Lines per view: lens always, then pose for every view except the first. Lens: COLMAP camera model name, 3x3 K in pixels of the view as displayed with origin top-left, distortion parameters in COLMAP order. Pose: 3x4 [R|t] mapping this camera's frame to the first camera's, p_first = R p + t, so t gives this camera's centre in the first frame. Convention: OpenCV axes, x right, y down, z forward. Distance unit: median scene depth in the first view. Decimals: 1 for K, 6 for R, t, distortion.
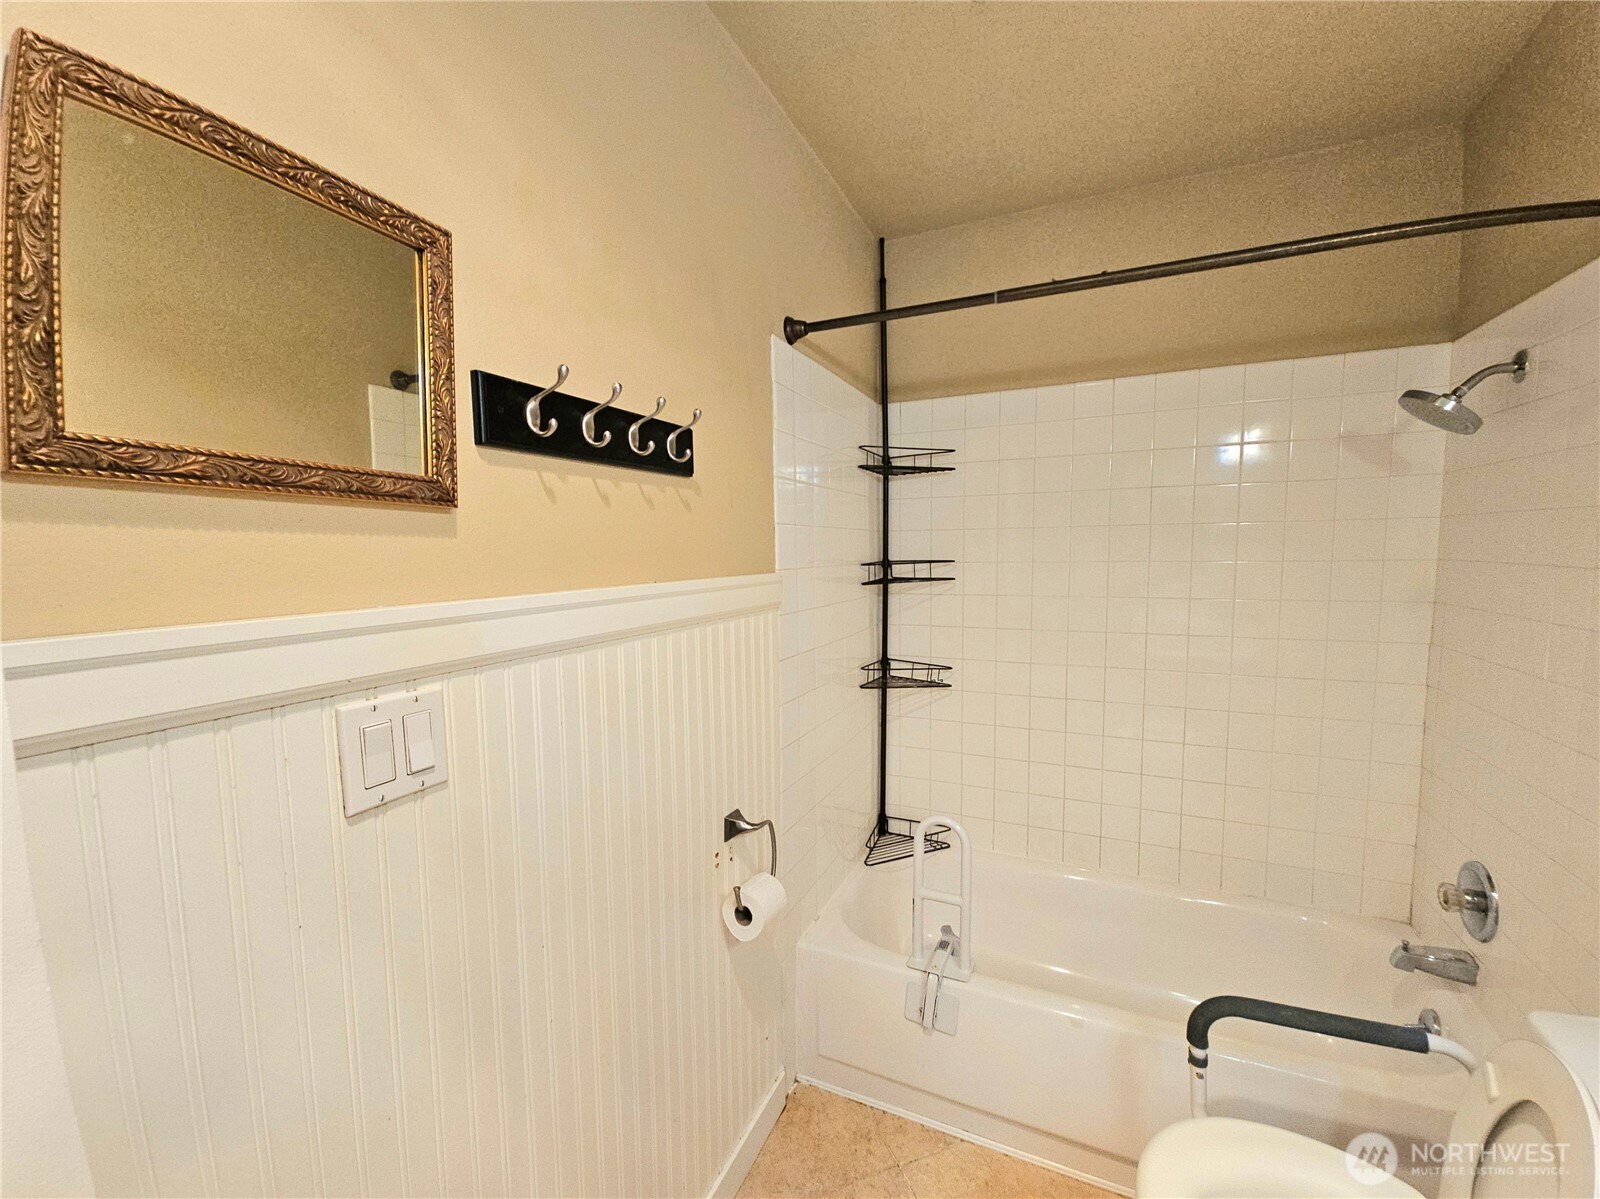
lens RADIAL K [[645.3, 0, 804.4], [0, 645.3, 605.9], [0, 0, 1]] dist [0.001306, -0.000482]
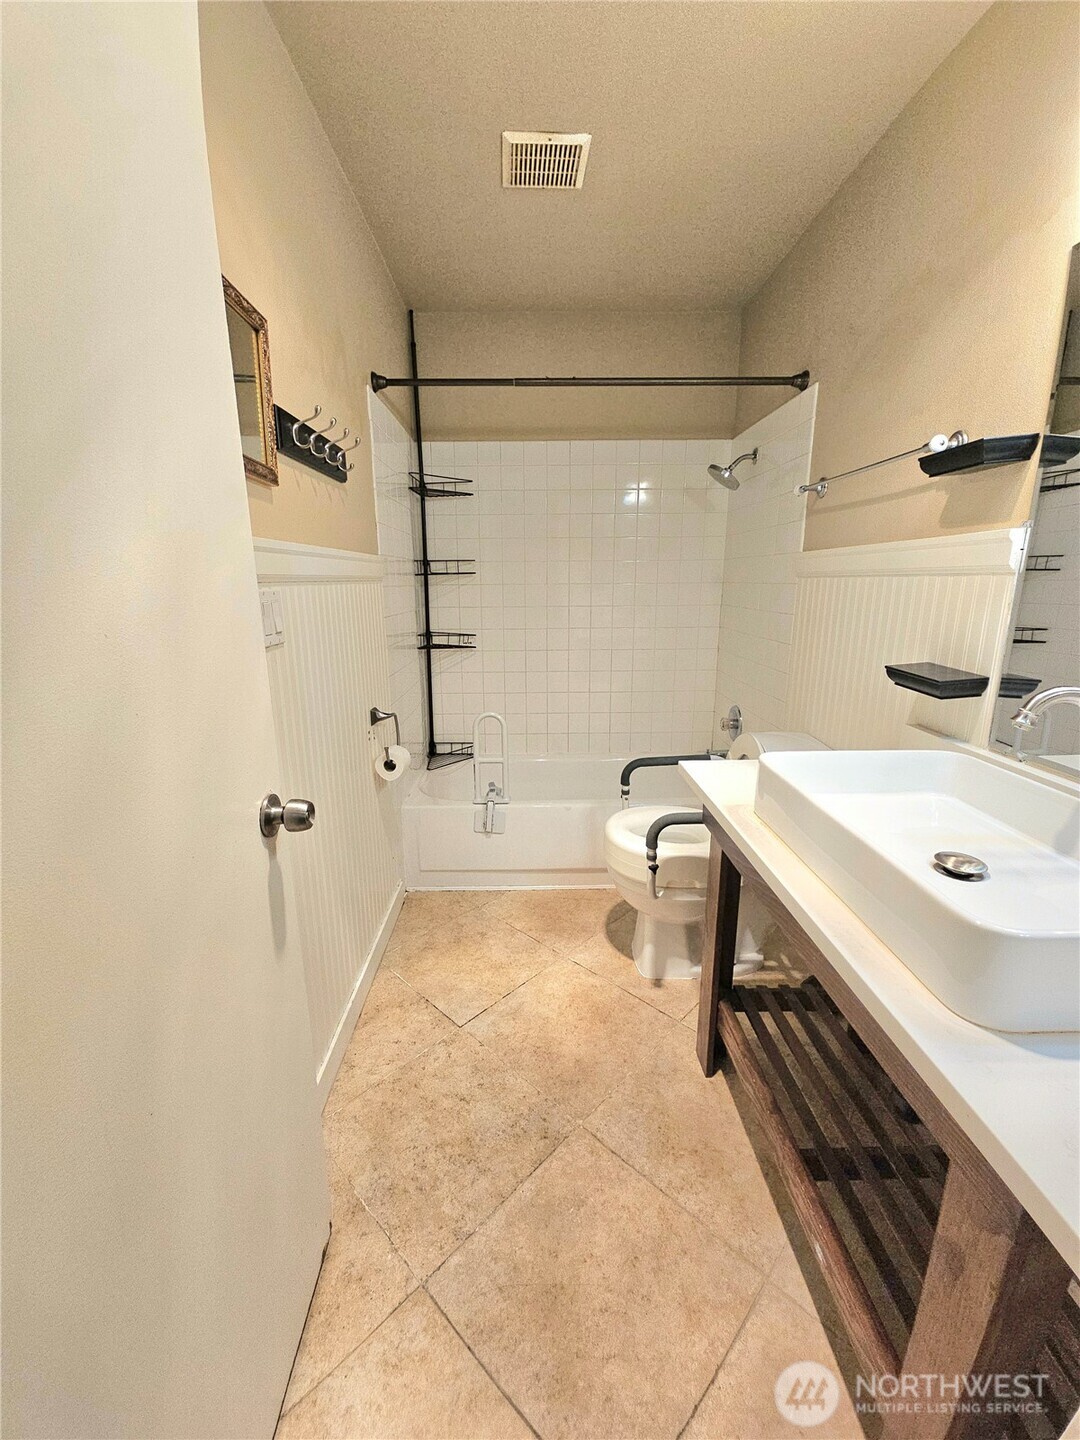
lens RADIAL K [[580.7, 0, 540.0], [0, 580.7, 720.0], [0, 0, 1]] dist [0.001306, -0.000482]
pose [[0.904943, -0.094737, 0.414854, -0.279050], [0.033994, 0.987881, 0.151442, 0.122636], [-0.424173, -0.122943, 0.897197, -0.378740]]
